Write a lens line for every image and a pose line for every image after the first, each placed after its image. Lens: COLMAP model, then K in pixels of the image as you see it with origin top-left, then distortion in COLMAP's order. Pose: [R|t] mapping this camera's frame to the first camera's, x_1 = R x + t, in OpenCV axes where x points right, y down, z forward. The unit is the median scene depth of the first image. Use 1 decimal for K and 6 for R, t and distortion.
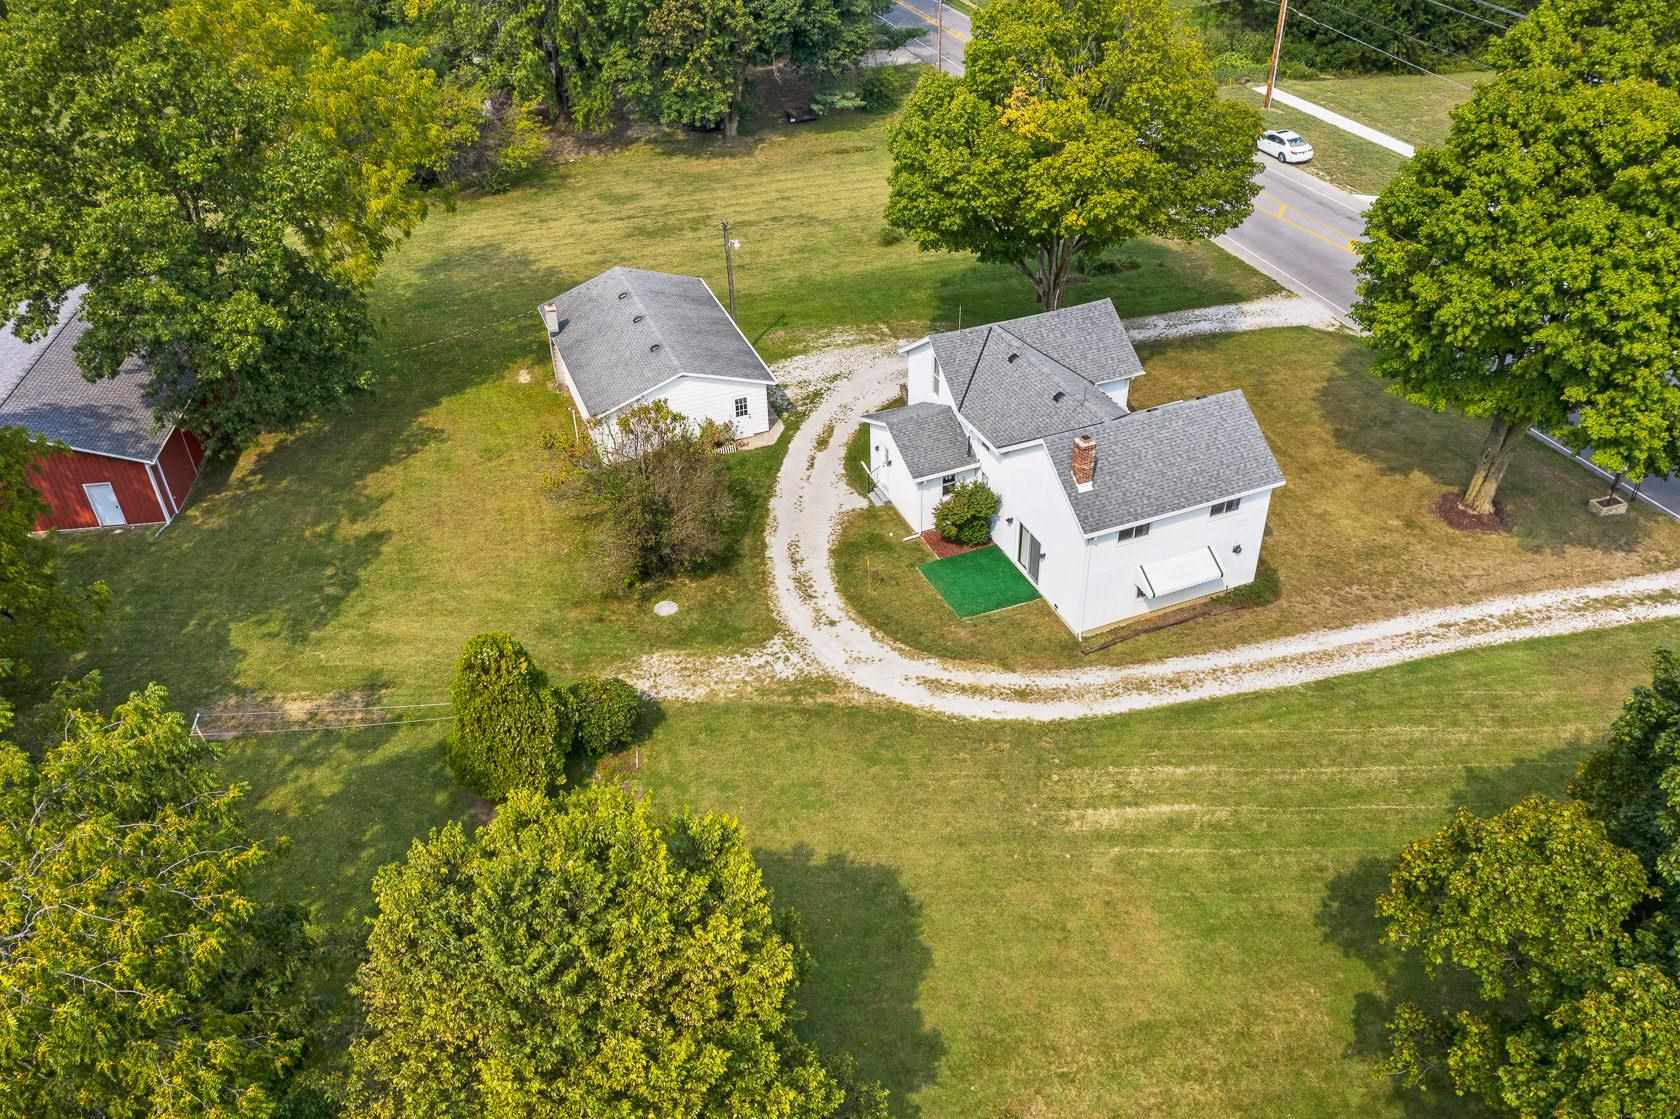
lens RADIAL K [[1333.2, 0, 840.0], [0, 1333.2, 559.5], [0, 0, 1]] dist [0.007339, 0.005324]
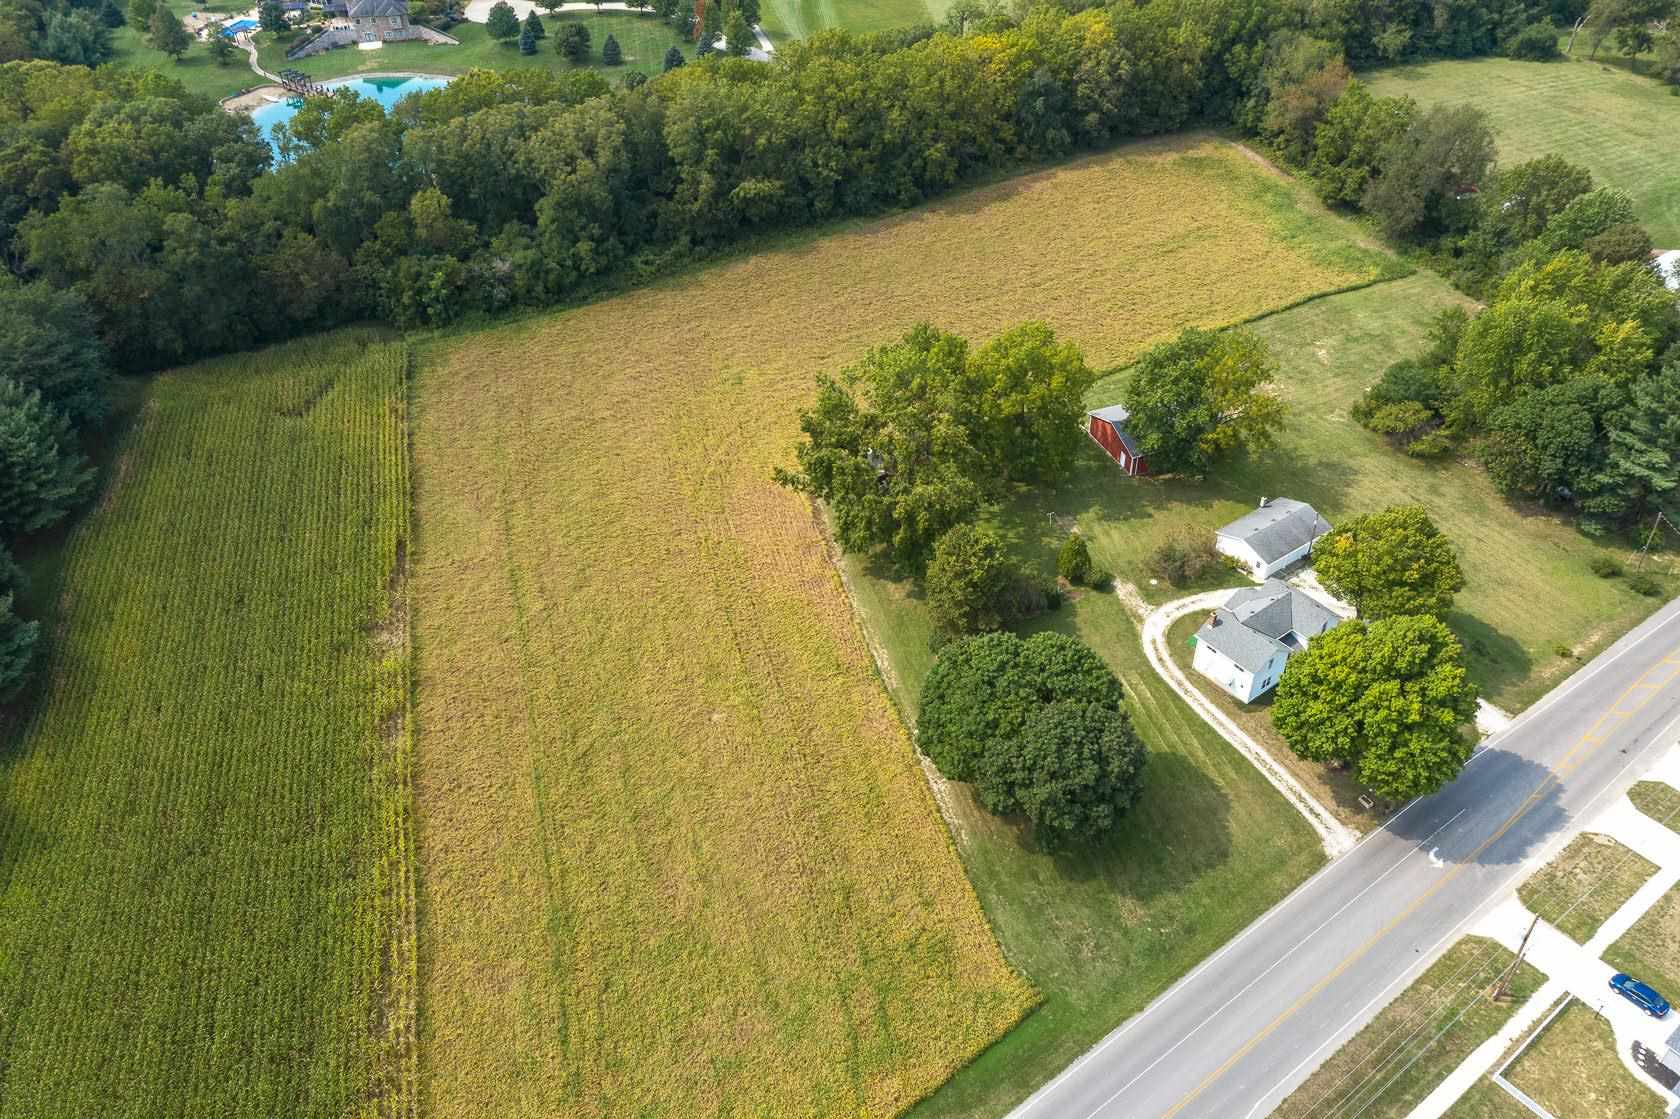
lens RADIAL K [[1333.2, 0, 840.0], [0, 1333.2, 559.5], [0, 0, 1]] dist [0.007339, 0.005324]
pose [[0.254439, 0.618848, -0.743160, 2.057401], [-0.559919, 0.720821, 0.408544, -0.902827], [0.788512, 0.312160, 0.529910, -1.328807]]
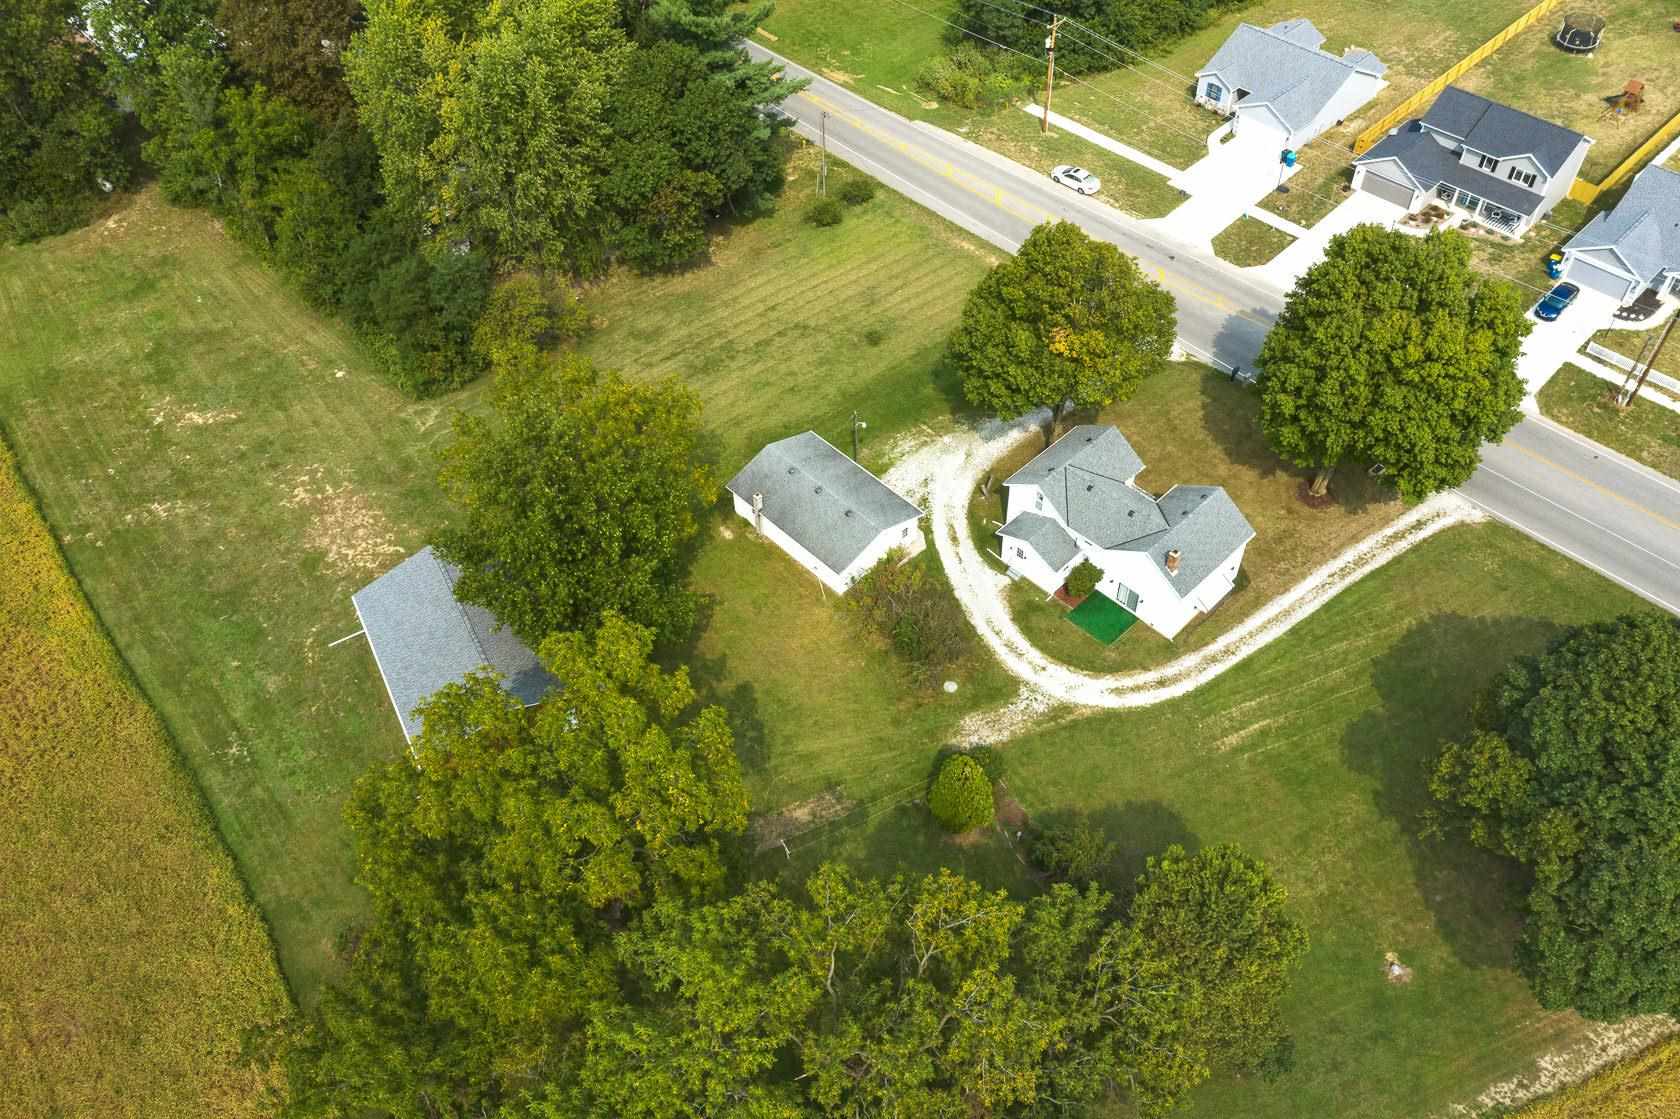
lens RADIAL K [[1333.2, 0, 840.0], [0, 1333.2, 559.5], [0, 0, 1]] dist [0.007339, 0.005324]
pose [[0.926548, -0.281866, 0.249119, -0.662515], [0.223777, 0.945315, 0.237284, -0.576069], [-0.302379, -0.164108, 0.938955, -0.576144]]
